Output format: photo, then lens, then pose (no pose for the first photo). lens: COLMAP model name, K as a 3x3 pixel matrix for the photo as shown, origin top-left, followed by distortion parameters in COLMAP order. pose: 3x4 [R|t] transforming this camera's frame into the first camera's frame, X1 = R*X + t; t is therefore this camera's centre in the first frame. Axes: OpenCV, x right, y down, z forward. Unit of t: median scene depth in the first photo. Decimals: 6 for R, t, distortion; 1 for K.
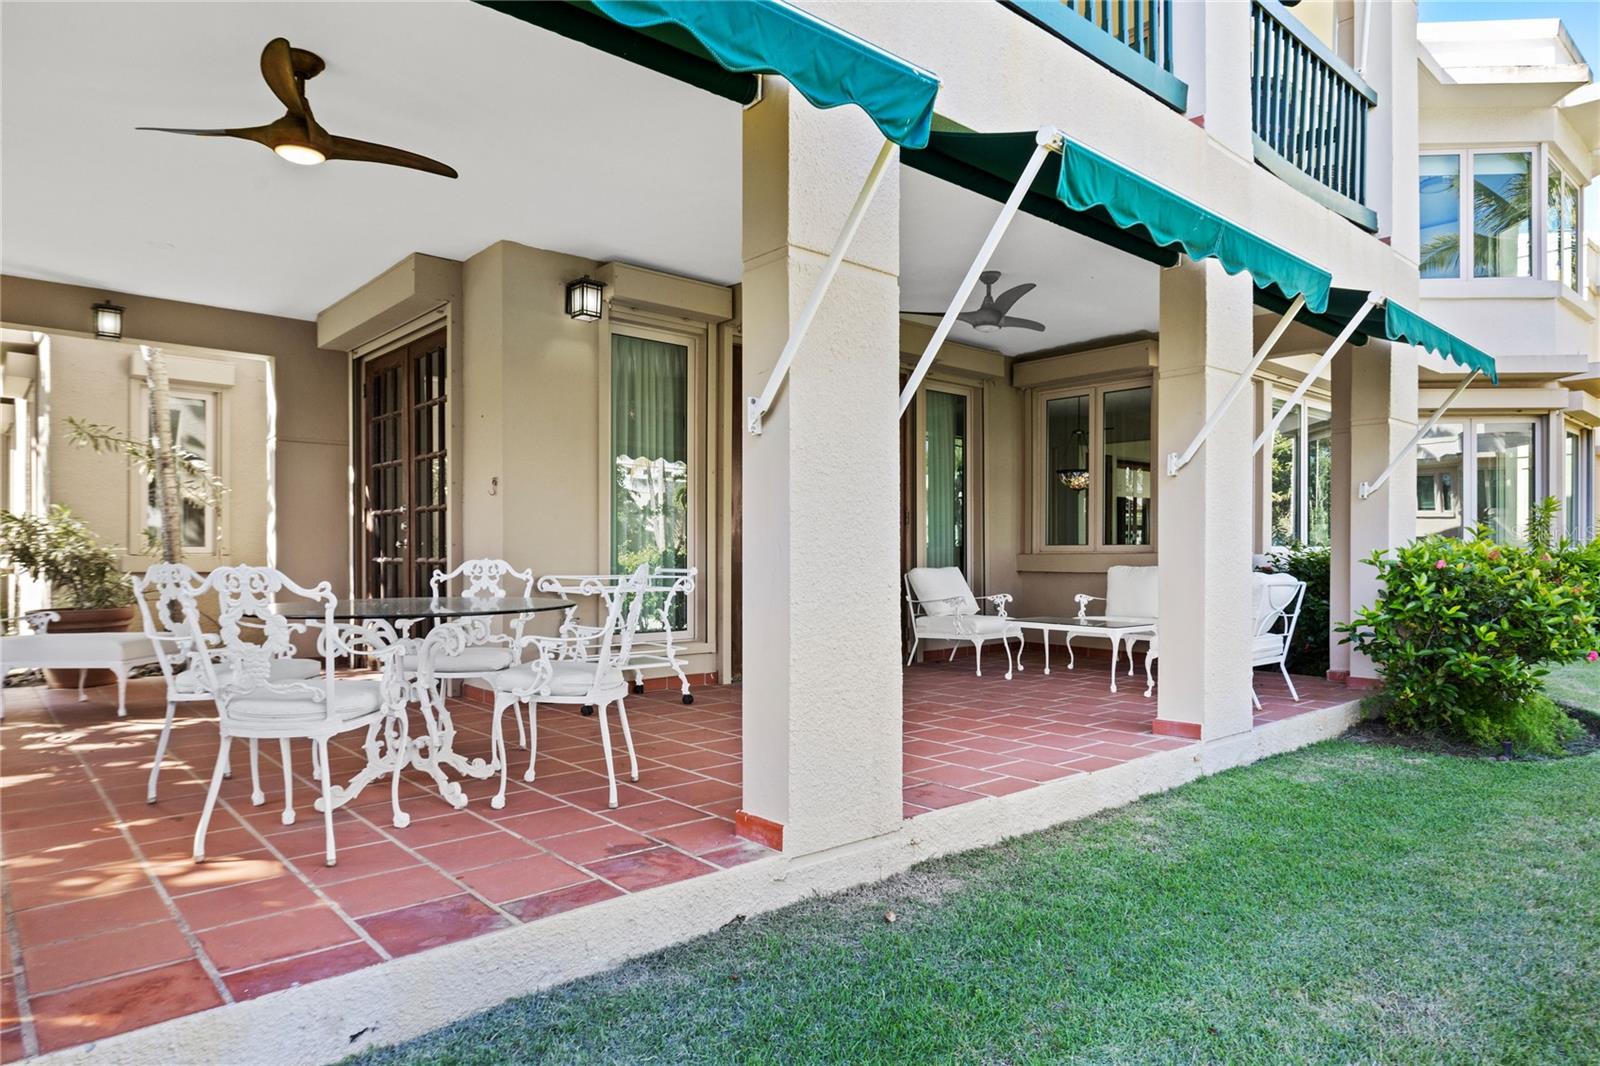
lens RADIAL K [[959.9, 0, 804.4], [0, 959.9, 548.1], [0, 0, 1]] dist [-0.028823, 0.006631]
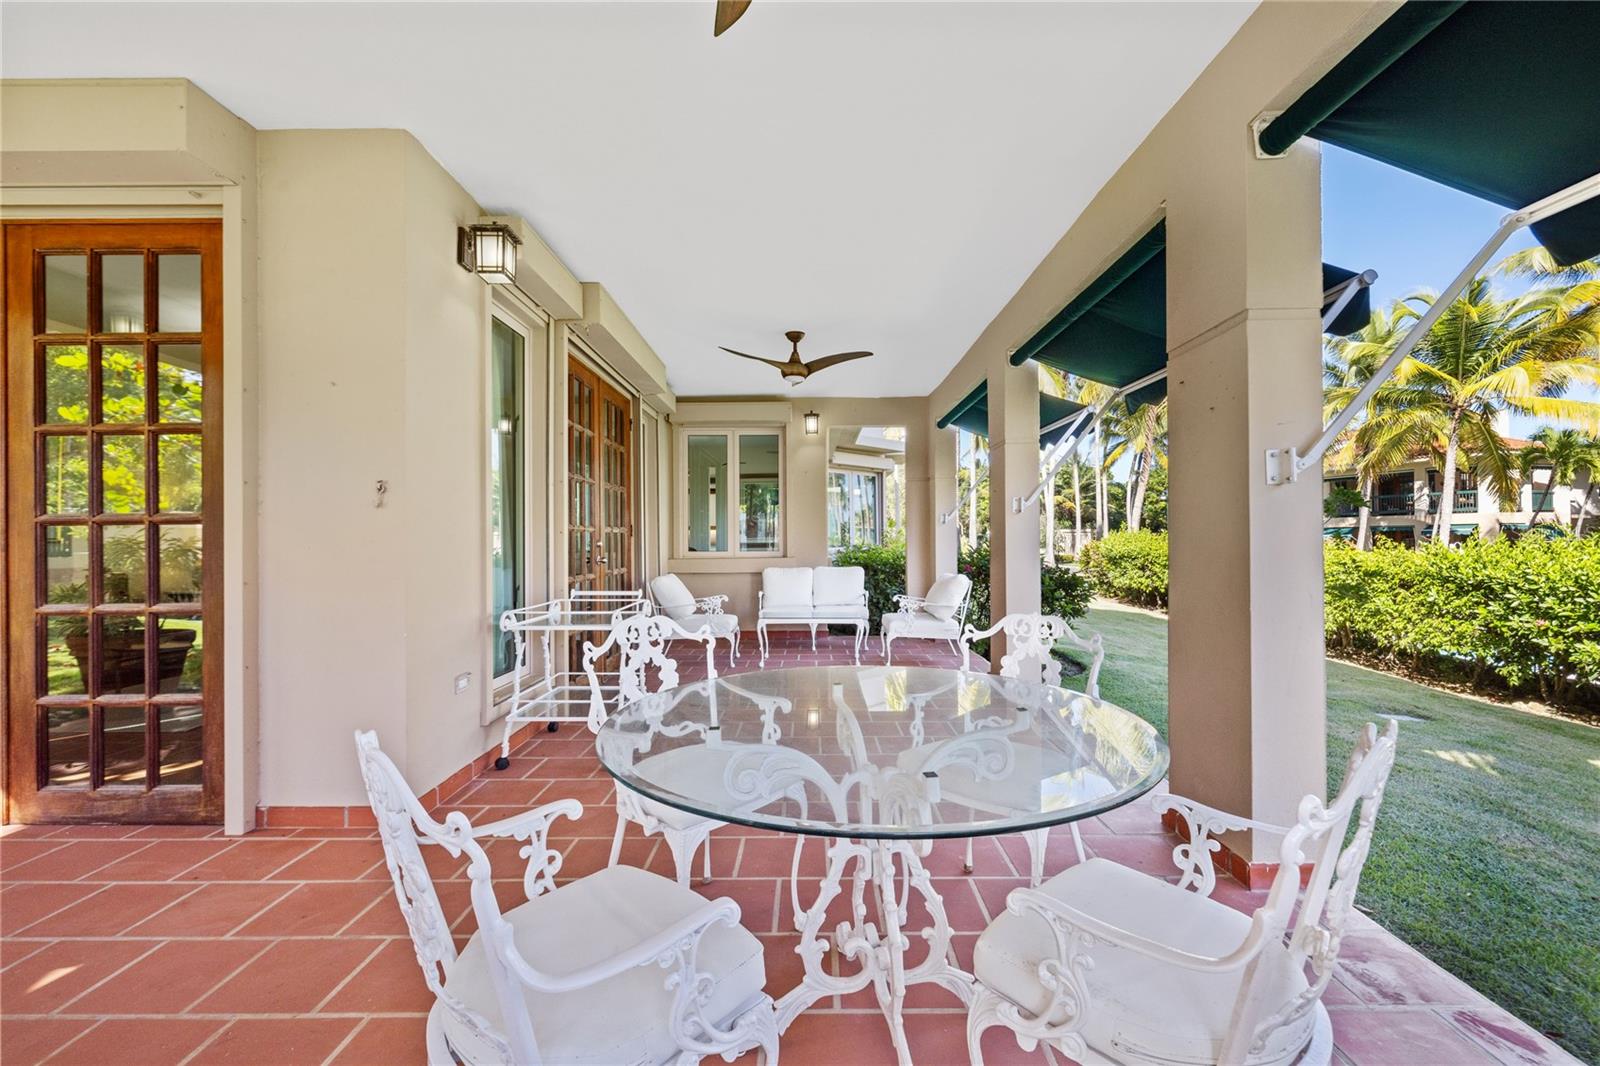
lens RADIAL K [[670.8, 0, 802.0], [0, 670.8, 535.4], [0, 0, 1]] dist [0.000890, 0.000011]
pose [[0.669154, -0.002419, 0.743120, -0.468994], [0.006240, 0.999978, -0.002364, -0.033566], [-0.743098, 0.006219, 0.669154, 0.468814]]
